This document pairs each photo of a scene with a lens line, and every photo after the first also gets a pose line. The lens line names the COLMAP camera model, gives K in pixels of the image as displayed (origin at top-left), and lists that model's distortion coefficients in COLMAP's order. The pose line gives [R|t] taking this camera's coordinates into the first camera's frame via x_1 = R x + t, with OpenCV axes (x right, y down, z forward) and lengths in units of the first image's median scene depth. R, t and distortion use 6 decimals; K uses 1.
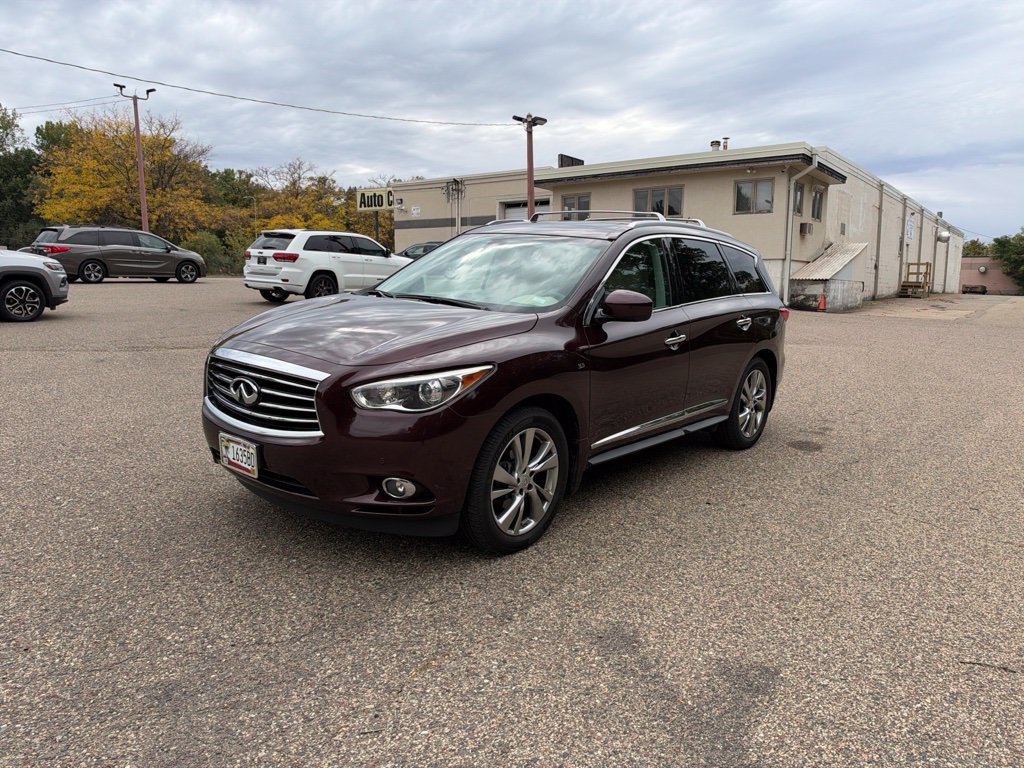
lens RADIAL K [[745.2, 0, 512.6], [0, 745.2, 380.8], [0, 0, 1]] dist [0.000517, -0.014511]
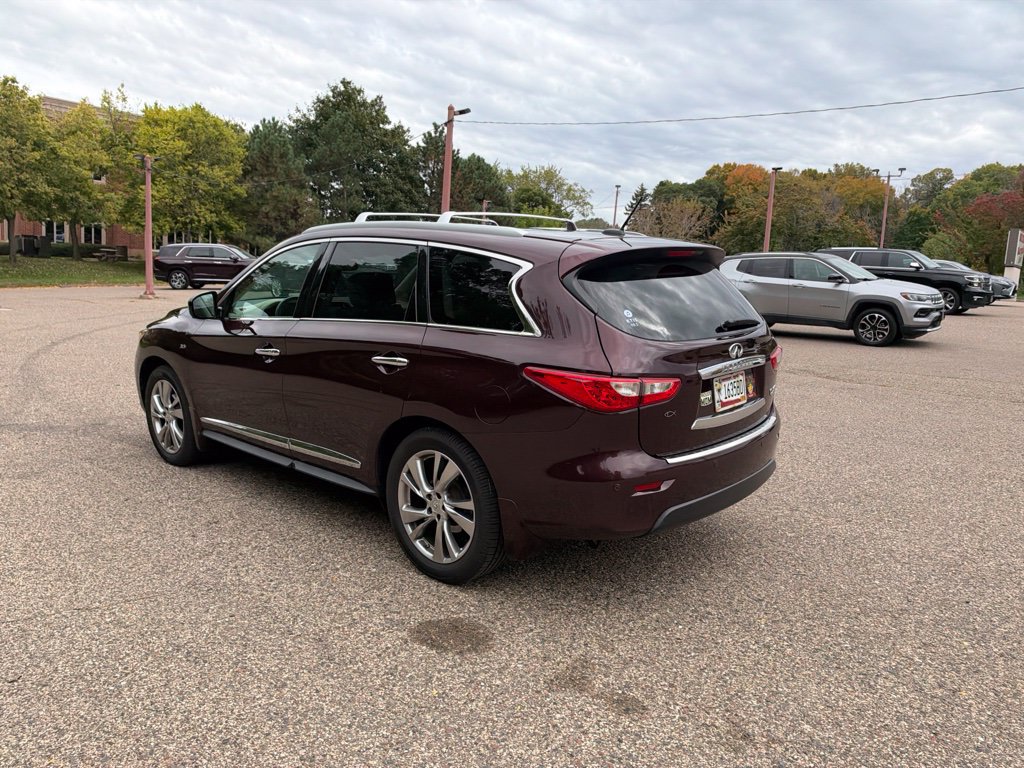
lens RADIAL K [[745.2, 0, 519.3], [0, 745.2, 364.5], [0, 0, 1]] dist [0.000517, -0.014511]
pose [[-0.037907, 0.106587, -0.993580, 0.449105], [-0.185676, 0.976229, 0.111810, -0.080071], [0.981879, 0.188723, -0.017215, 0.524630]]
